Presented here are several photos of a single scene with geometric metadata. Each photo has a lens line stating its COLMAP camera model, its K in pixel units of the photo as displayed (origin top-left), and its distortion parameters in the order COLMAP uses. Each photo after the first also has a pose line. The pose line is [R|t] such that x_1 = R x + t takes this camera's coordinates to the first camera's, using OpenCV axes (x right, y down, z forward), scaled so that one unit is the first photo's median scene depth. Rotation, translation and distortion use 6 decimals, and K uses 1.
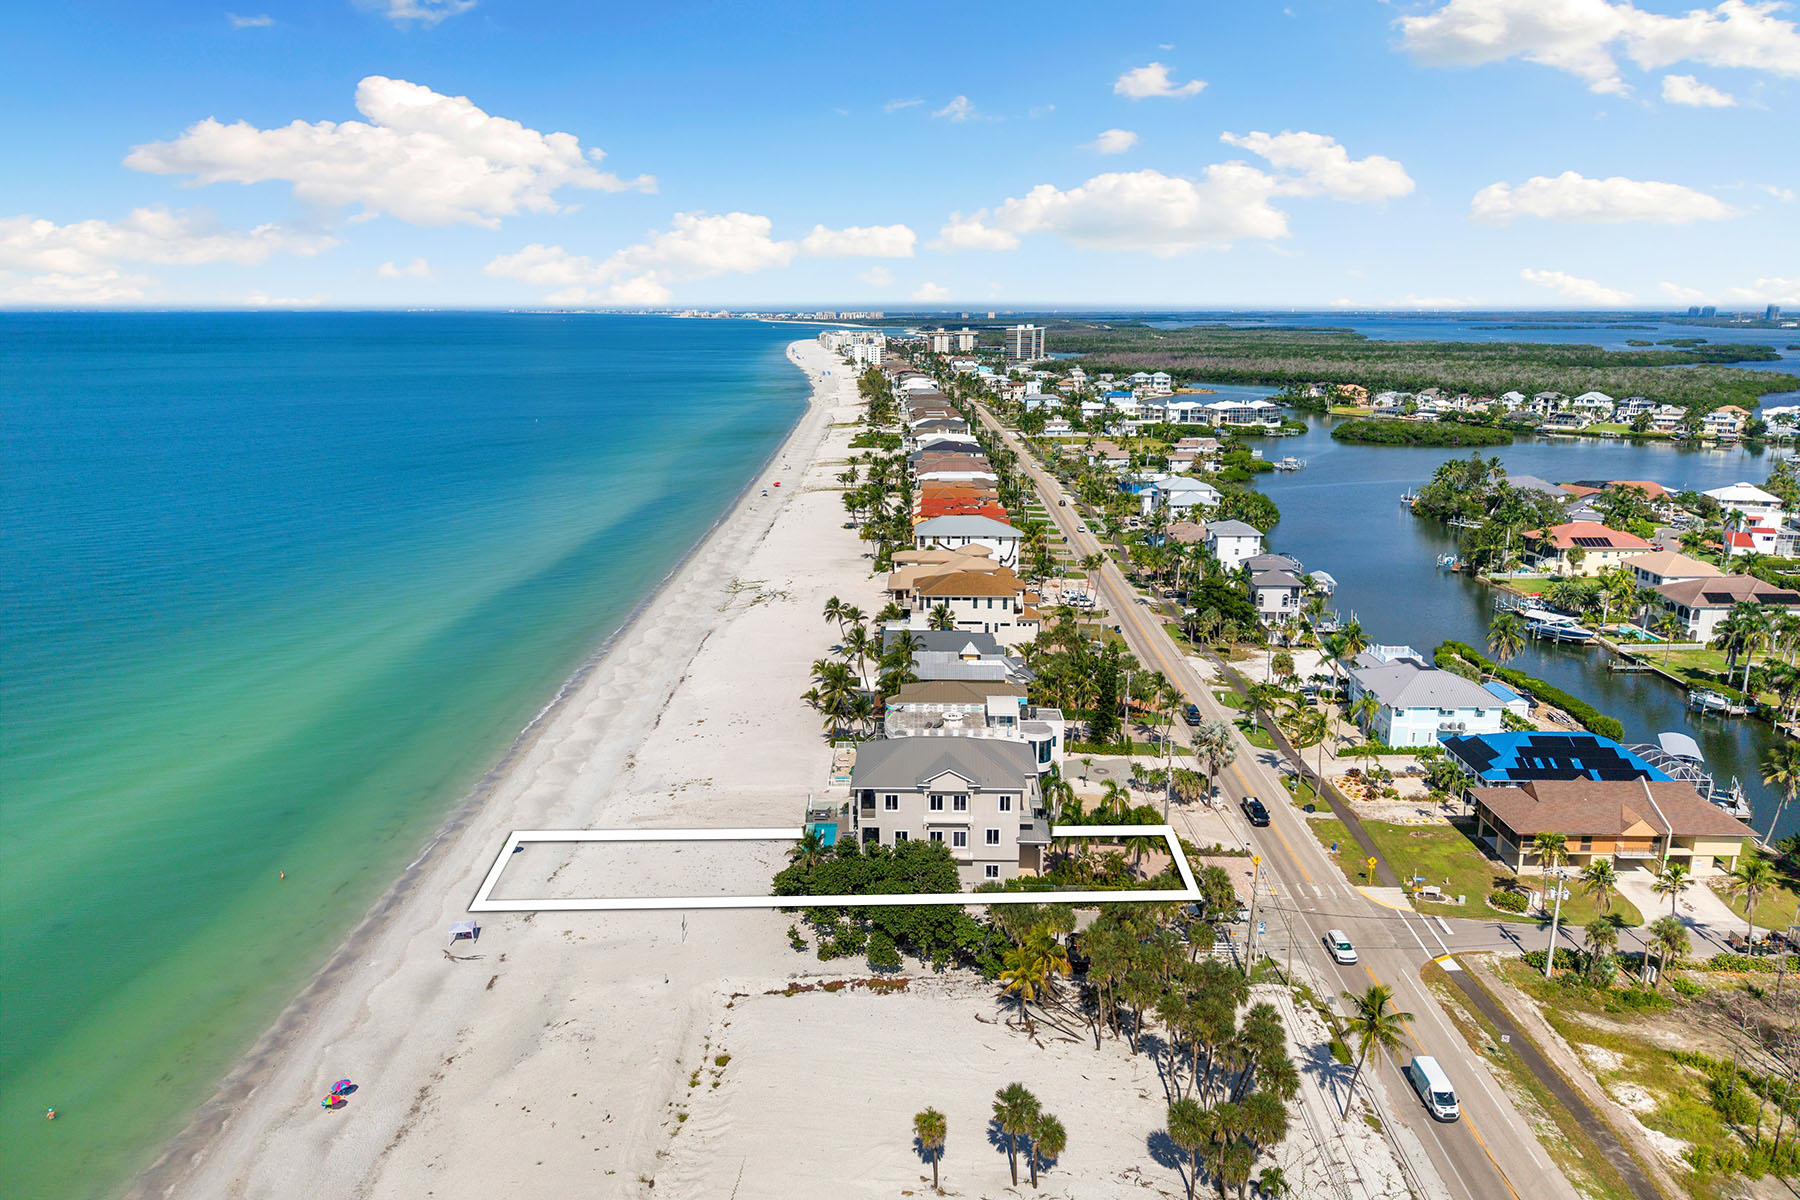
lens RADIAL K [[1213.6, 0, 900.0], [0, 1213.6, 600.0], [0, 0, 1]] dist [0.004784, -0.000220]
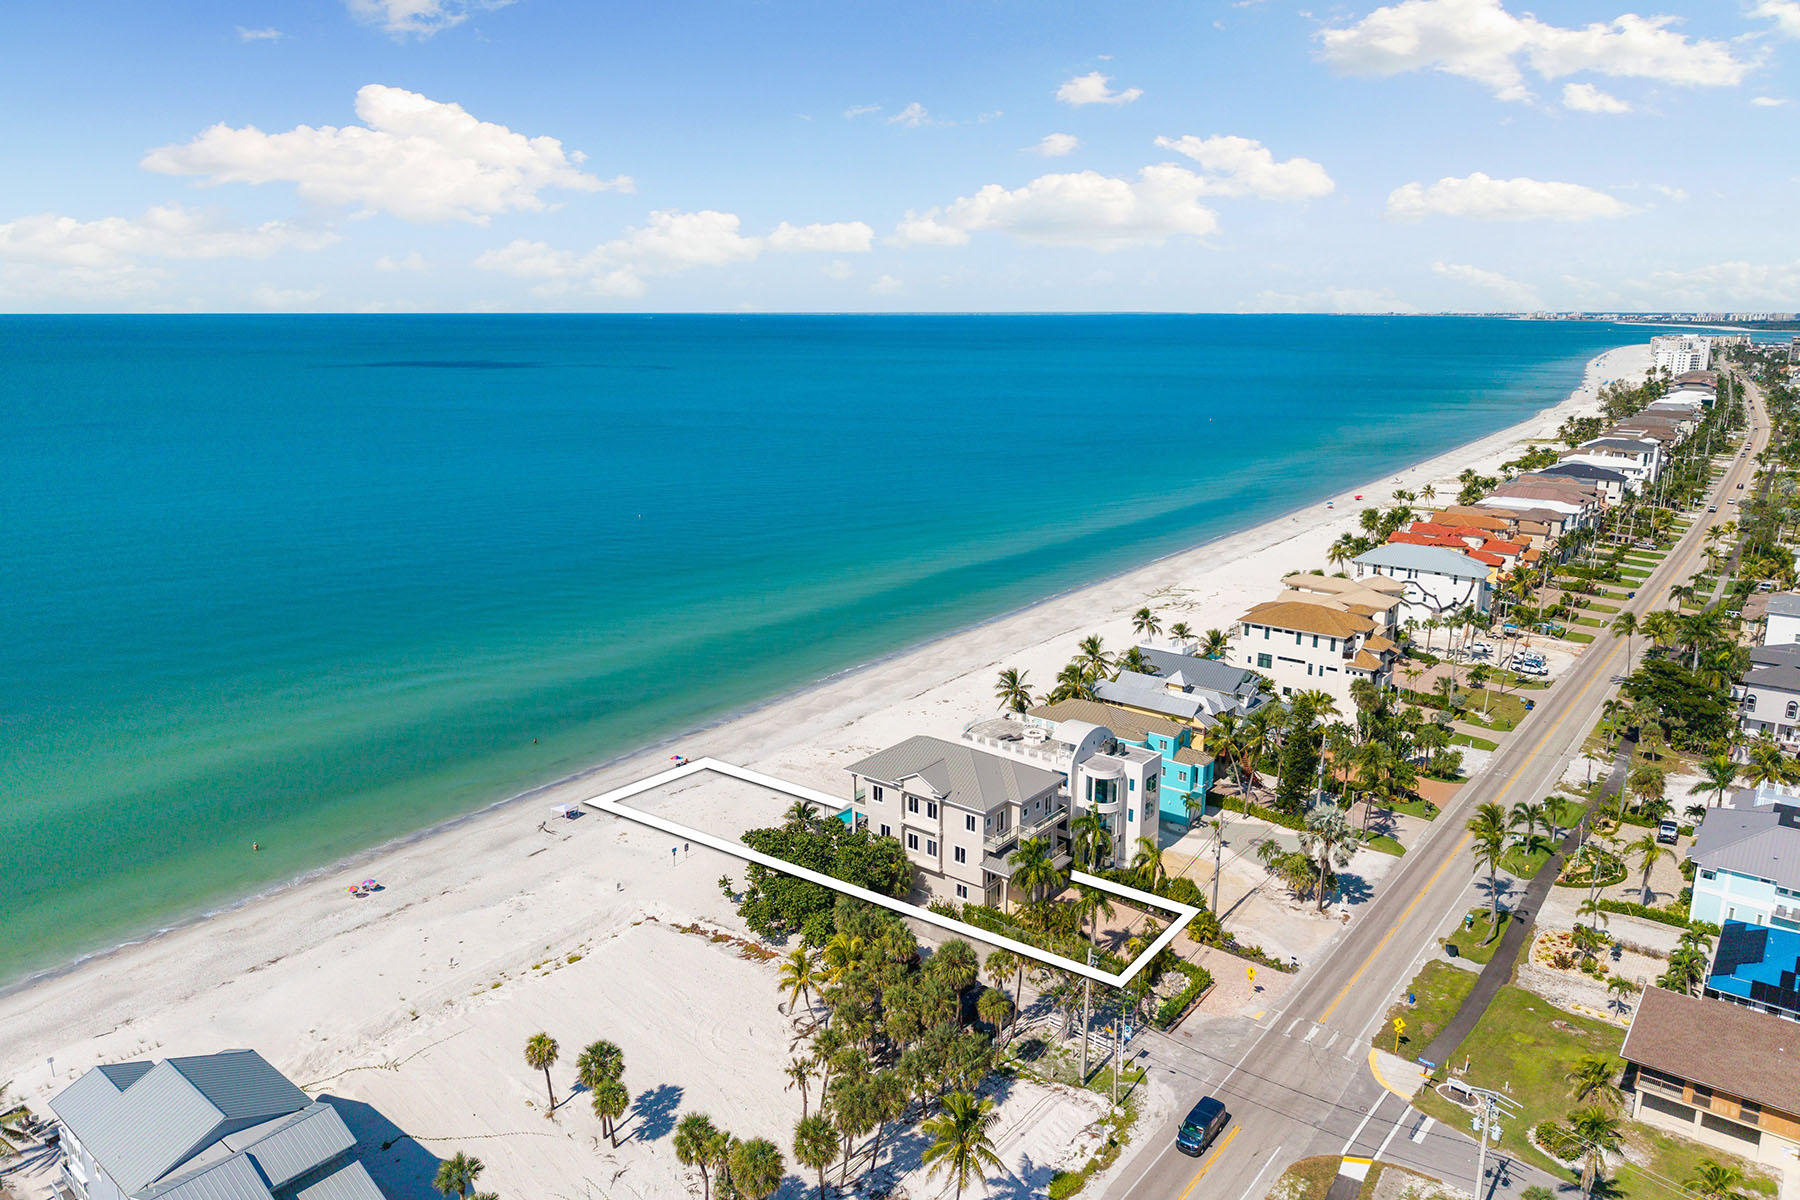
lens RADIAL K [[1211.7, 0, 894.1], [0, 1211.7, 518.8], [0, 0, 1]] dist [0.002565, -0.000036]
pose [[0.800389, 0.106011, -0.590034, 0.577626], [-0.141945, 0.989765, -0.014721, -0.049527], [0.582434, 0.095535, 0.807244, 0.159926]]
